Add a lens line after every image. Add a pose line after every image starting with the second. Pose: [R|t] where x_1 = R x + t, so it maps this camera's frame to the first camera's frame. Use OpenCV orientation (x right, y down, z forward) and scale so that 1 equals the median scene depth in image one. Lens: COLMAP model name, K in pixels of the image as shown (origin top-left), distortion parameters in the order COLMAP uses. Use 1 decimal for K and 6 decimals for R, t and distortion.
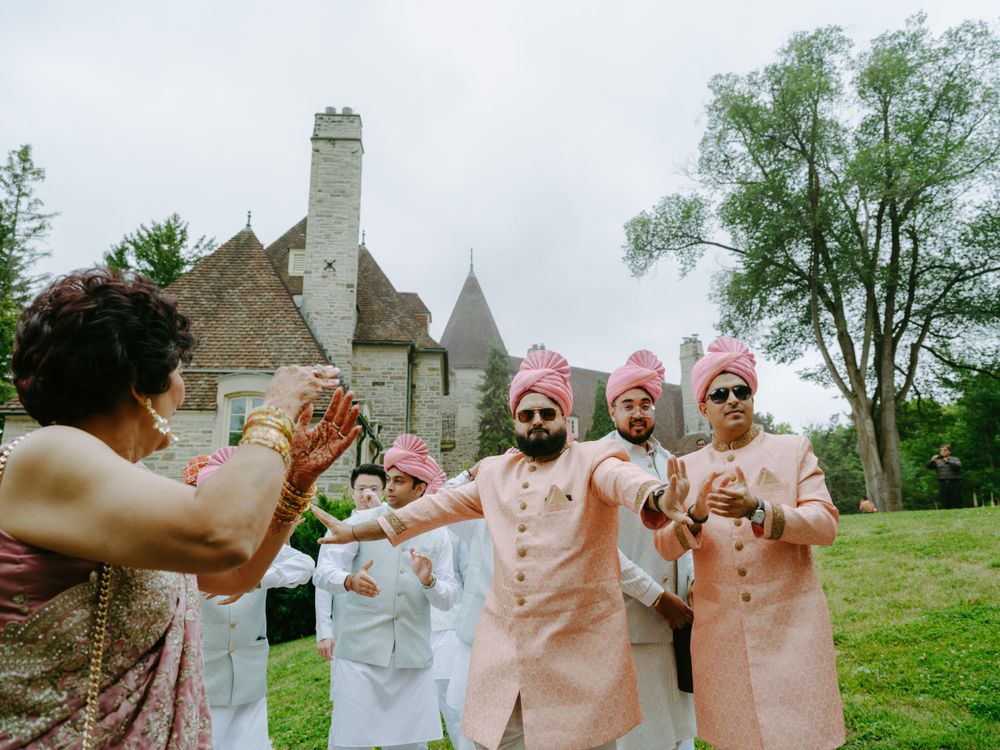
lens RADIAL K [[752.9, 0, 502.1], [0, 752.9, 380.1], [0, 0, 1]] dist [-0.004179, 0.010677]
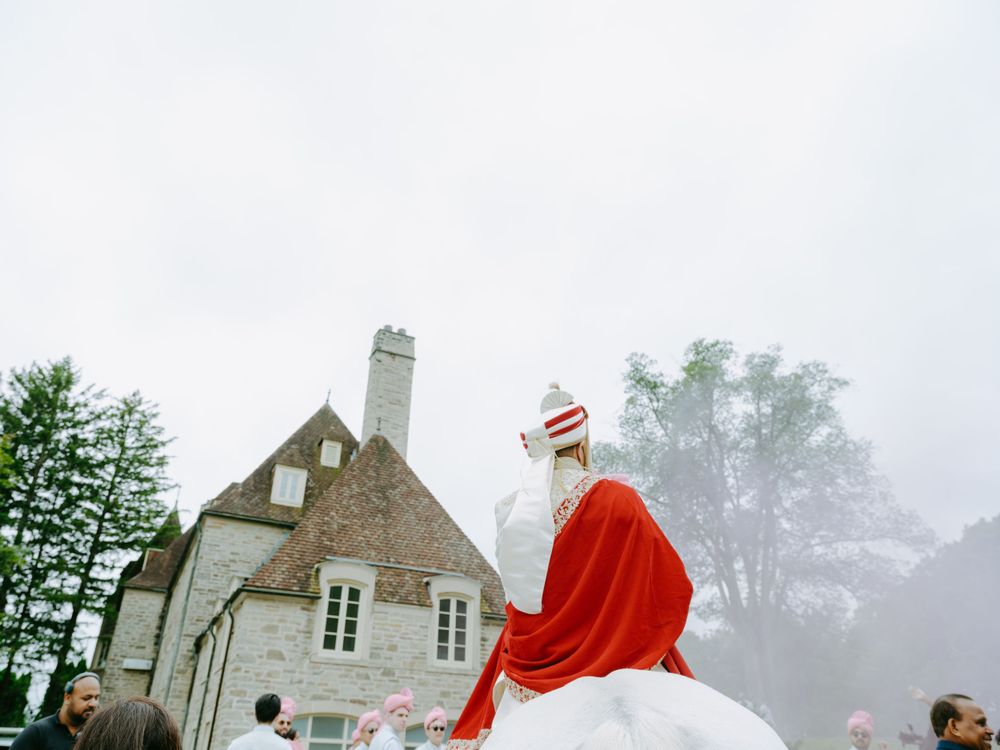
lens RADIAL K [[752.9, 0, 496.6], [0, 752.9, 373.7], [0, 0, 1]] dist [-0.004179, 0.010677]
pose [[0.931322, 0.198835, 0.305130, -0.419591], [-0.112115, 0.953654, -0.279240, 0.006459], [-0.346511, 0.225853, 0.910451, -0.076507]]
